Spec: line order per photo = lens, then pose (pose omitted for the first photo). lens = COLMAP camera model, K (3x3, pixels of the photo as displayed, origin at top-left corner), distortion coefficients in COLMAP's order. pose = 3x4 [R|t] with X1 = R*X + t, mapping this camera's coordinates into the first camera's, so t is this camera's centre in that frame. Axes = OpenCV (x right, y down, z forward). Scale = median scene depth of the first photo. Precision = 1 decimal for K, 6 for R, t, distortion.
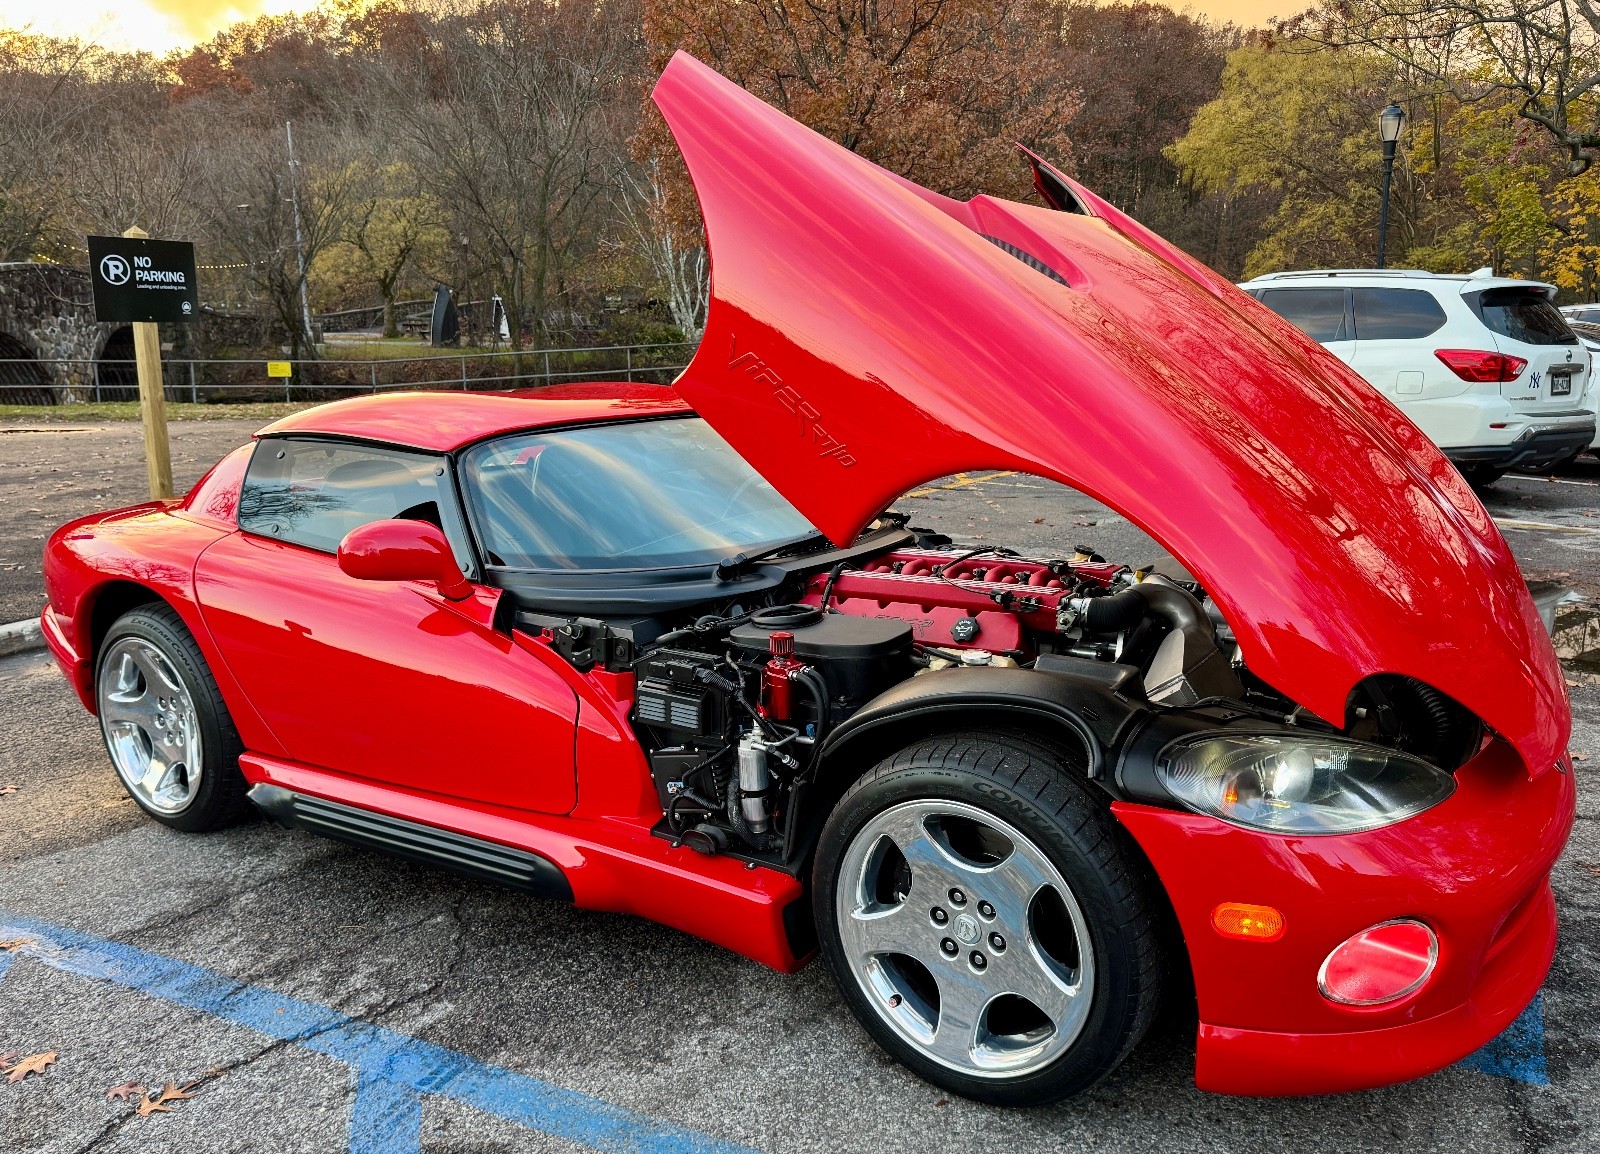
lens RADIAL K [[1543.2, 0, 800.0], [0, 1543.2, 577.0], [0, 0, 1]] dist [0.002418, 0.001796]
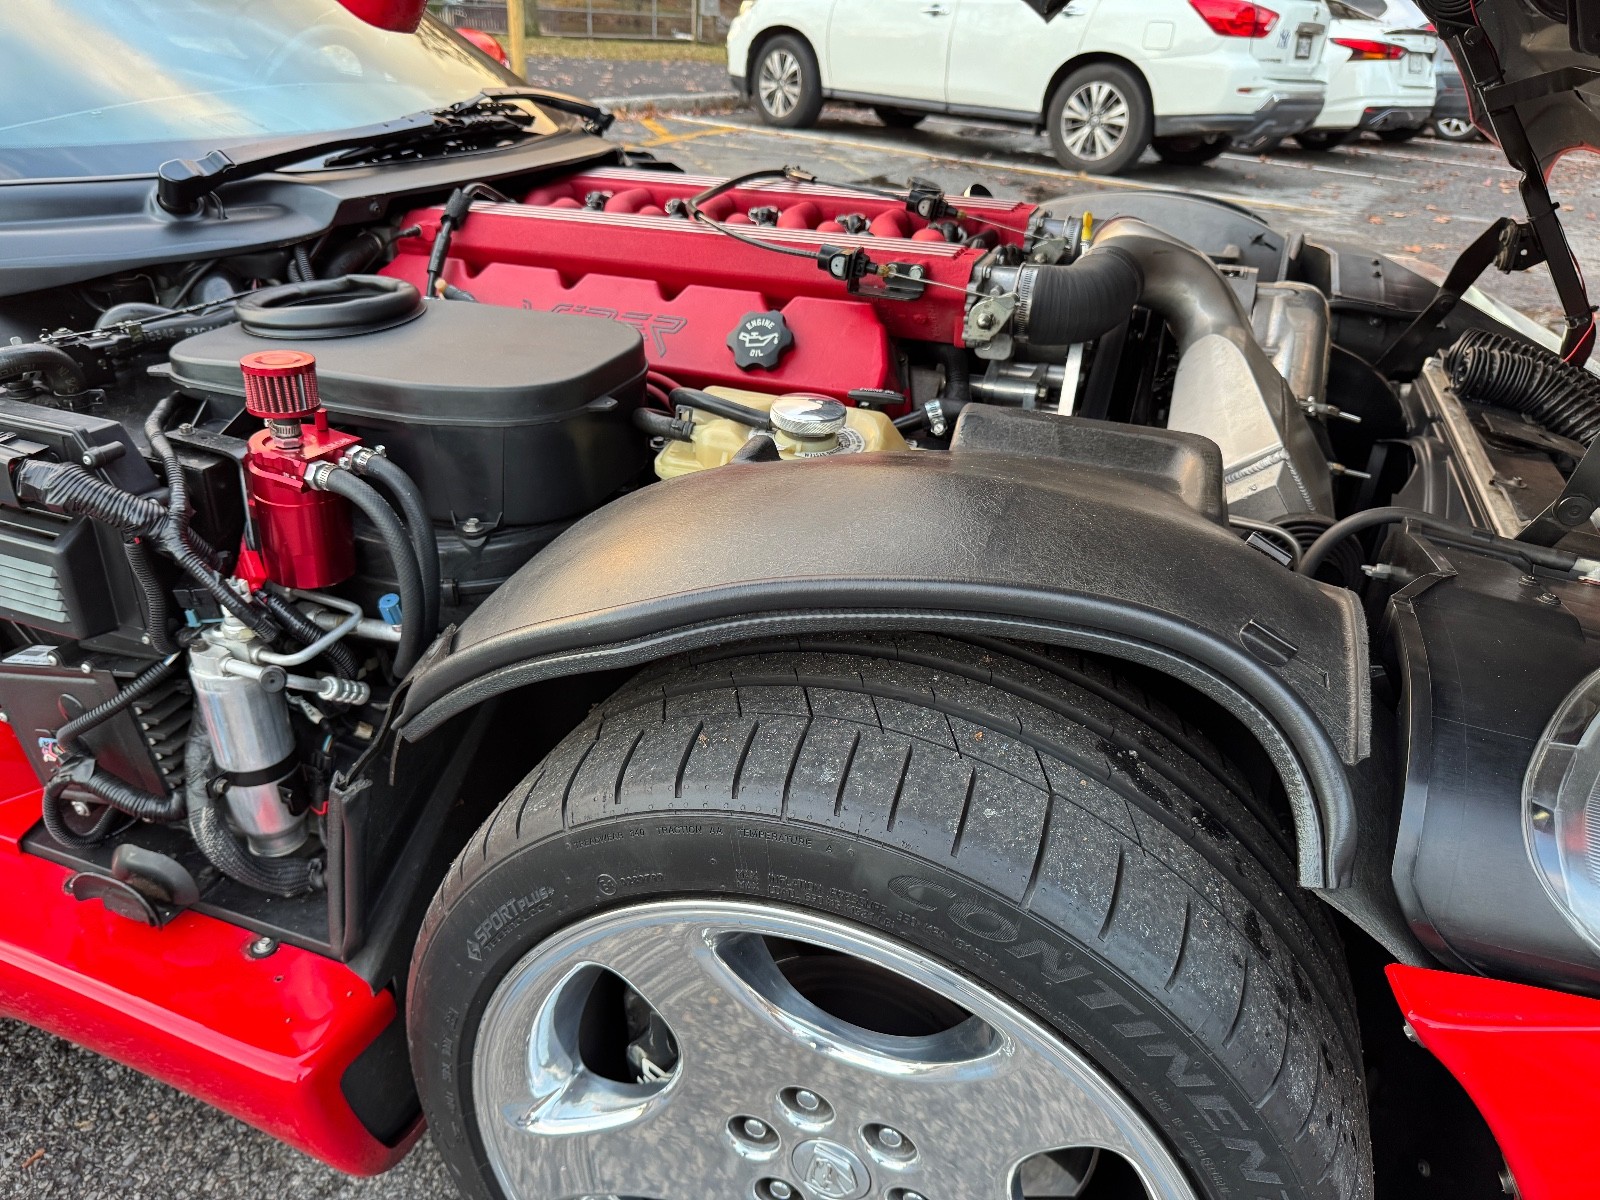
lens RADIAL K [[1103.5, 0, 800.0], [0, 1103.5, 600.0], [0, 0, 1]] dist [0.008154, -0.001166]
pose [[0.970665, -0.059434, 0.232972, 0.040609], [-0.009752, 0.958436, 0.285141, 0.015405], [-0.240236, -0.279048, 0.929741, 0.687963]]
